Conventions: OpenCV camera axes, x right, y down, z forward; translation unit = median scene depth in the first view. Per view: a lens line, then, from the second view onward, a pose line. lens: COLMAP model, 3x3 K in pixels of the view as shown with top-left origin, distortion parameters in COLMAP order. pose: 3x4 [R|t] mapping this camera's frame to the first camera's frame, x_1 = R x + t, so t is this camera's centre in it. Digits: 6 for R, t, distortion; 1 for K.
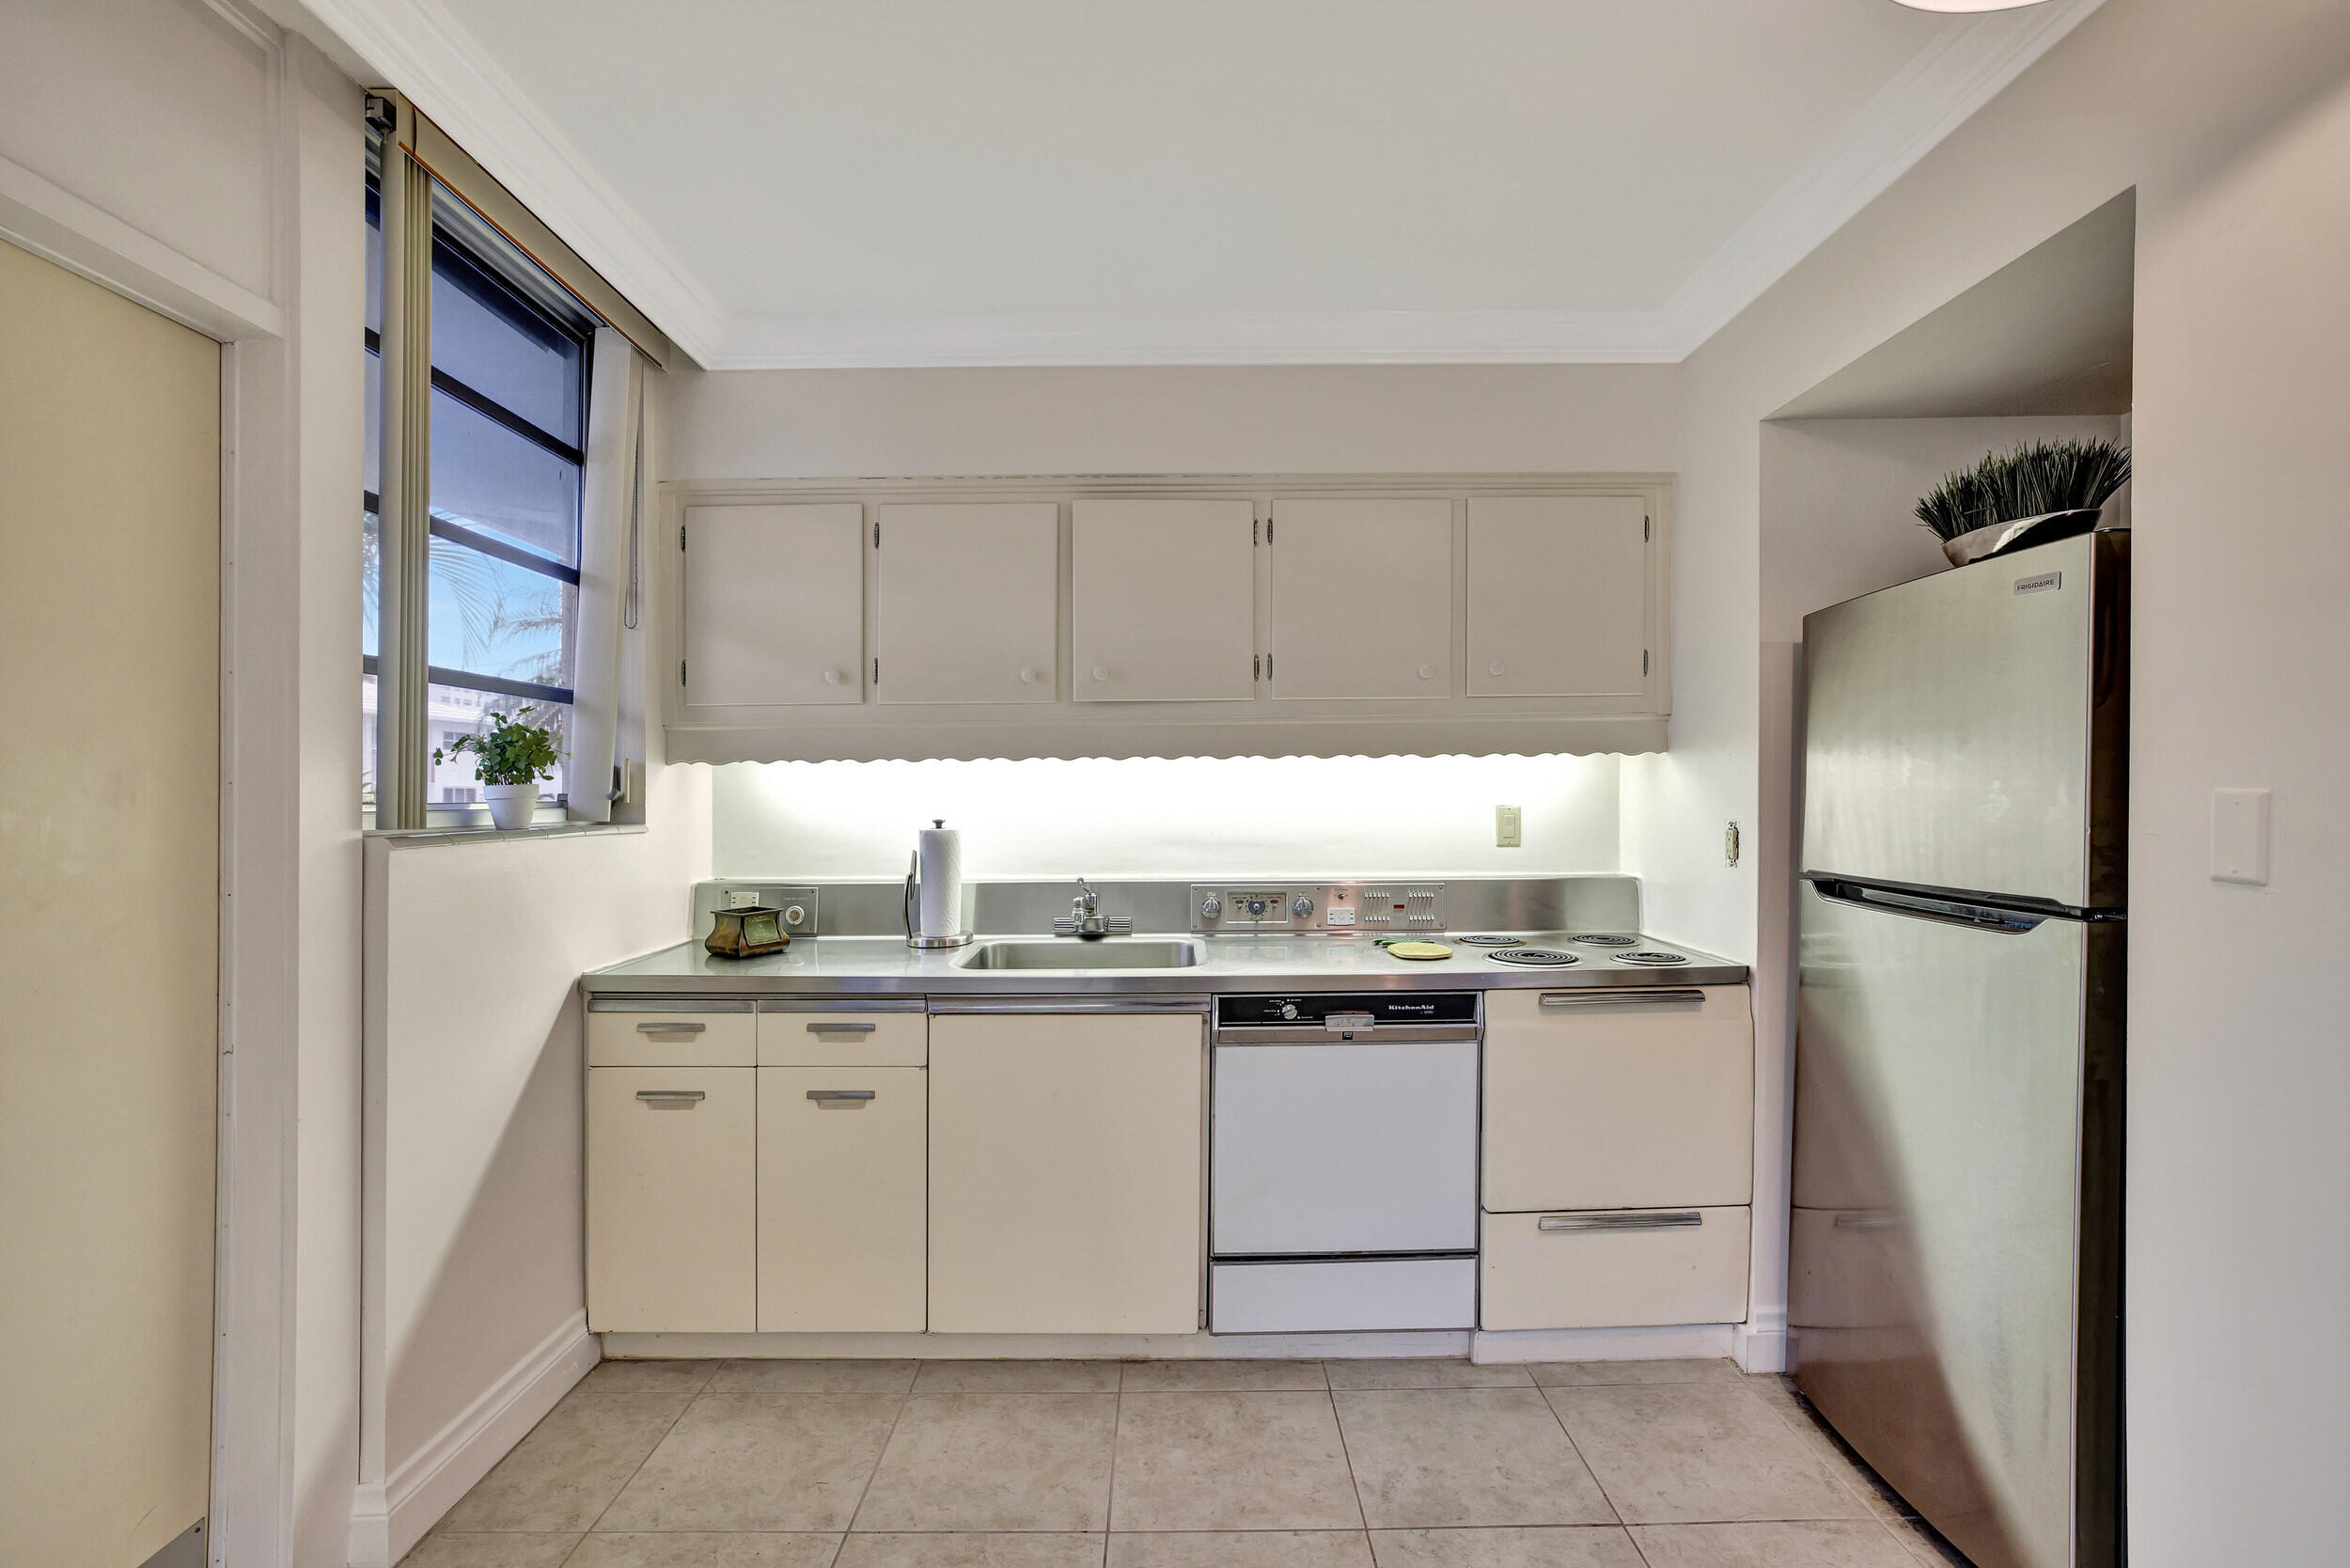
lens RADIAL K [[1126.6, 0, 1186.8], [0, 1126.6, 802.8], [0, 0, 1]] dist [-0.019156, 0.002873]
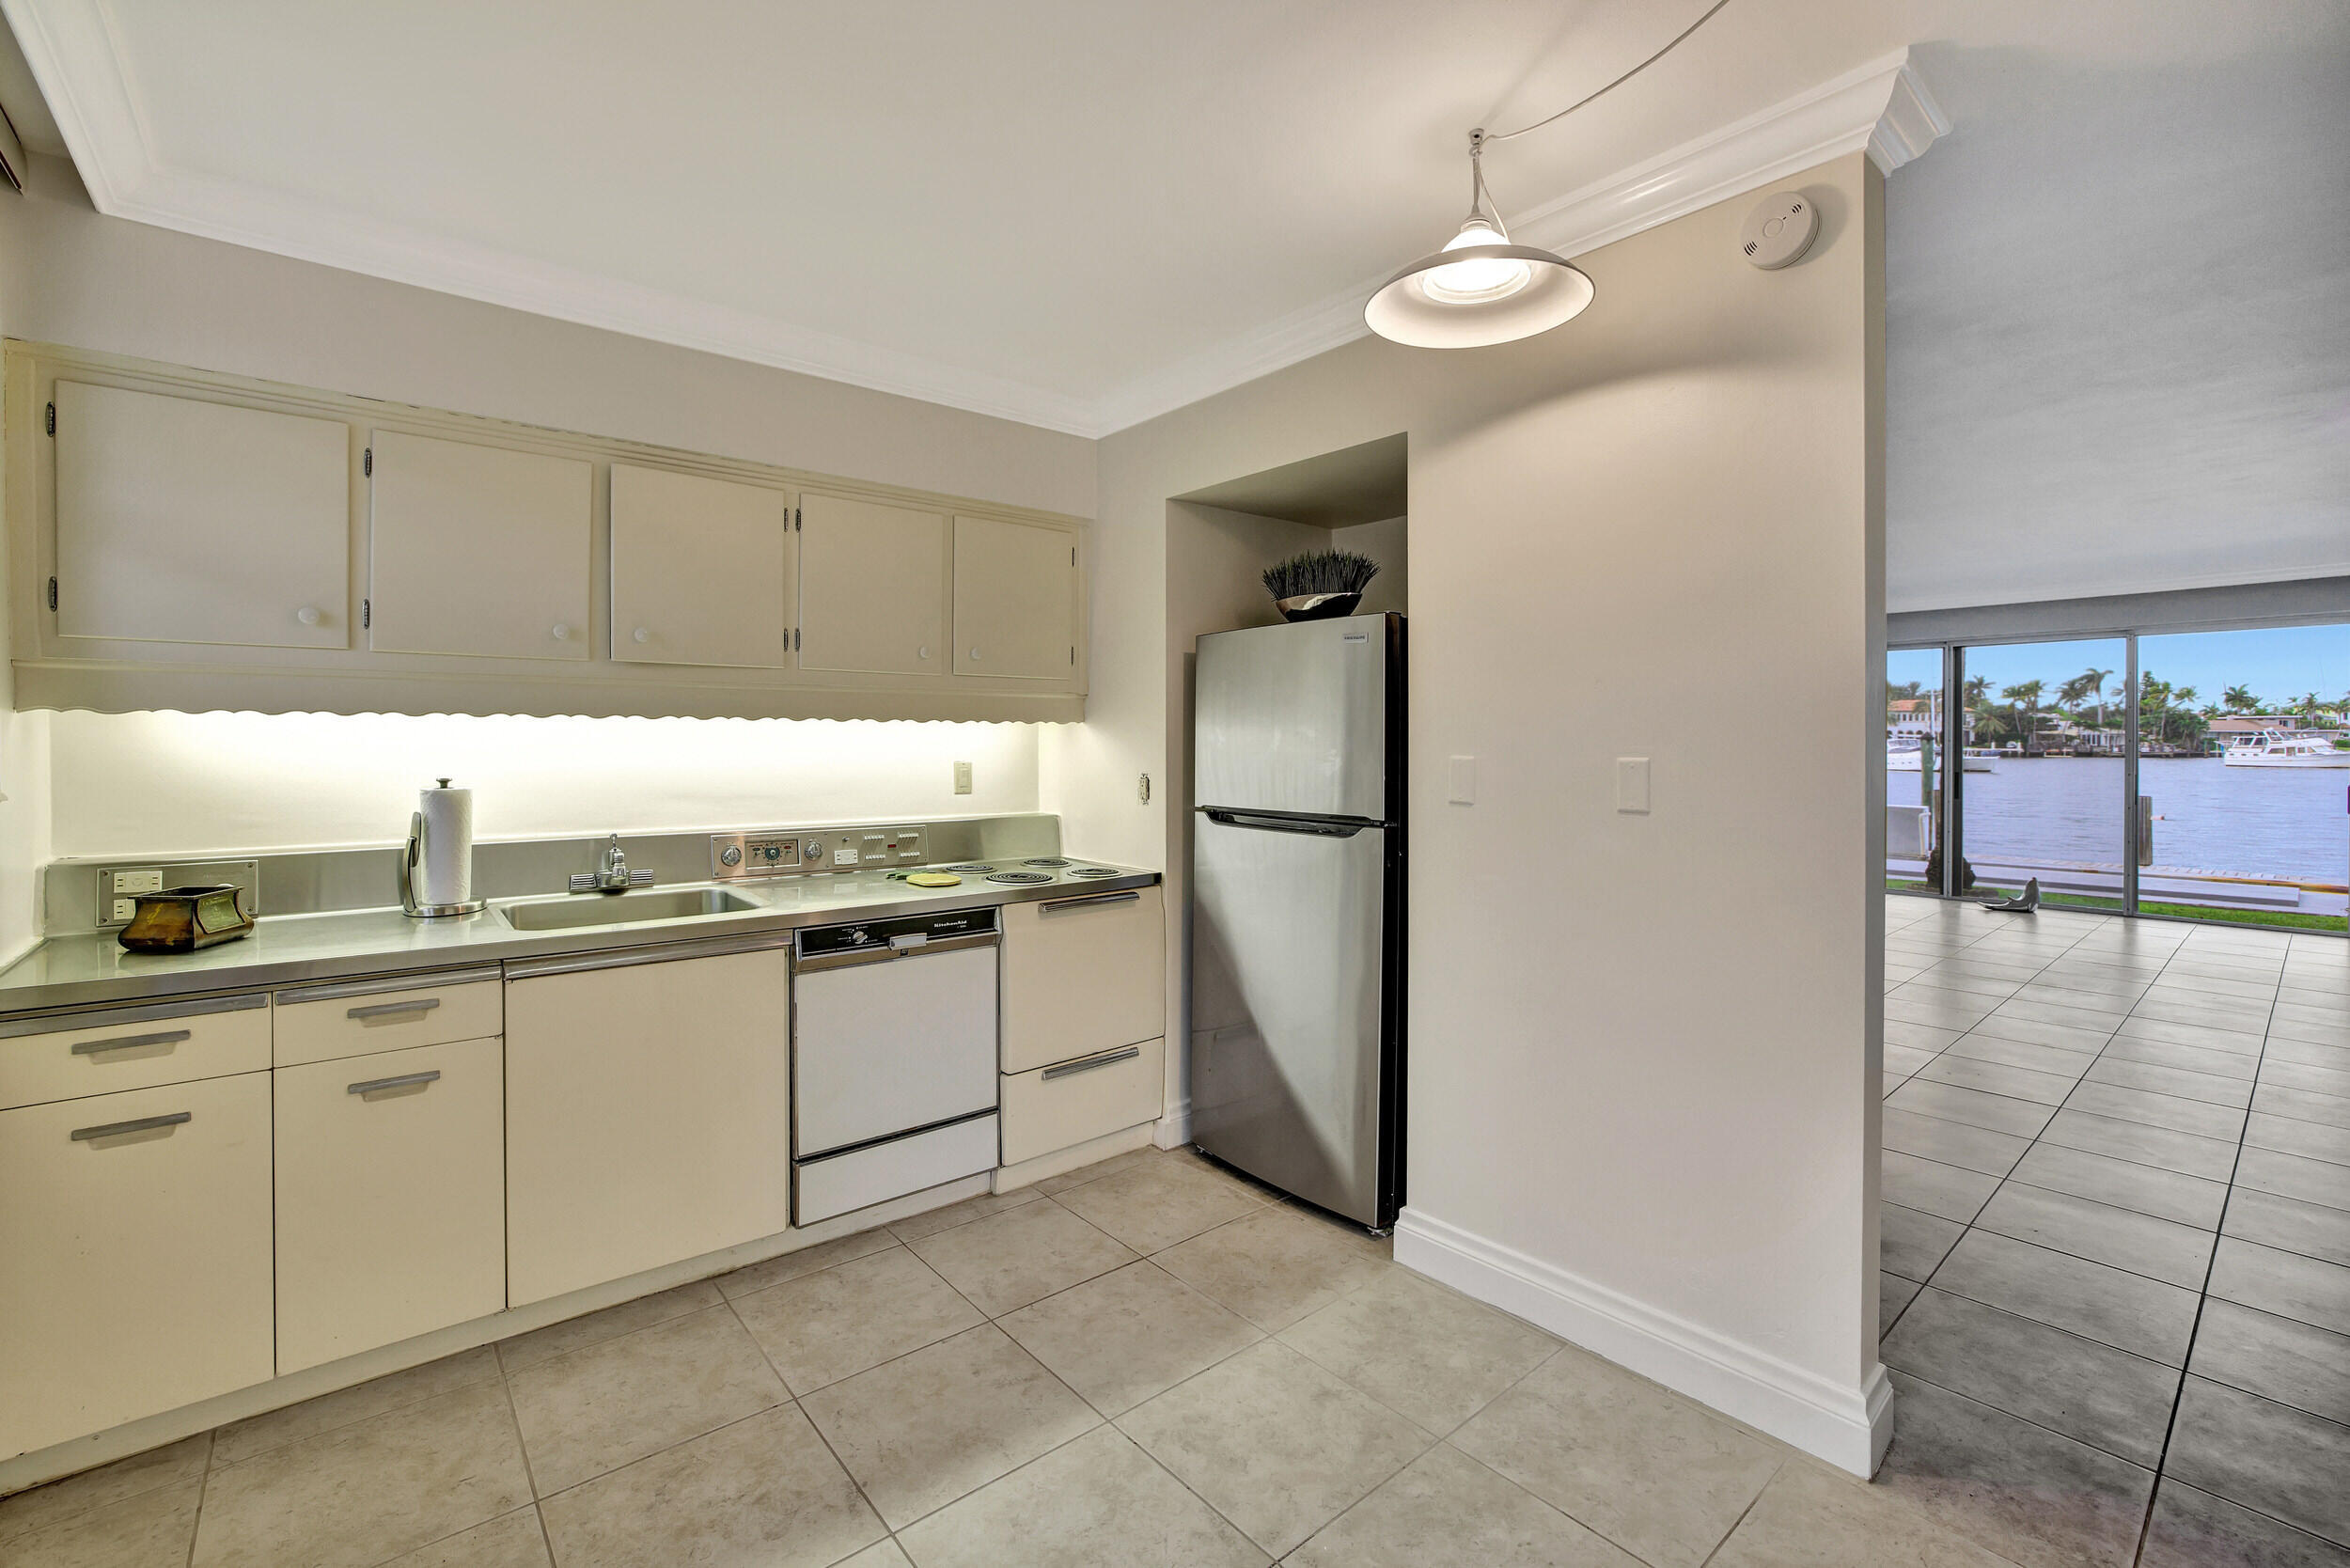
lens RADIAL K [[1051.8, 0, 1157.7], [0, 1051.8, 752.0], [0, 0, 1]] dist [-0.017855, 0.009440]
pose [[0.768640, 0.003303, 0.639673, -0.374046], [-0.003052, 0.999994, -0.001496, -0.008899], [-0.639674, -0.000802, 0.768646, -0.049079]]
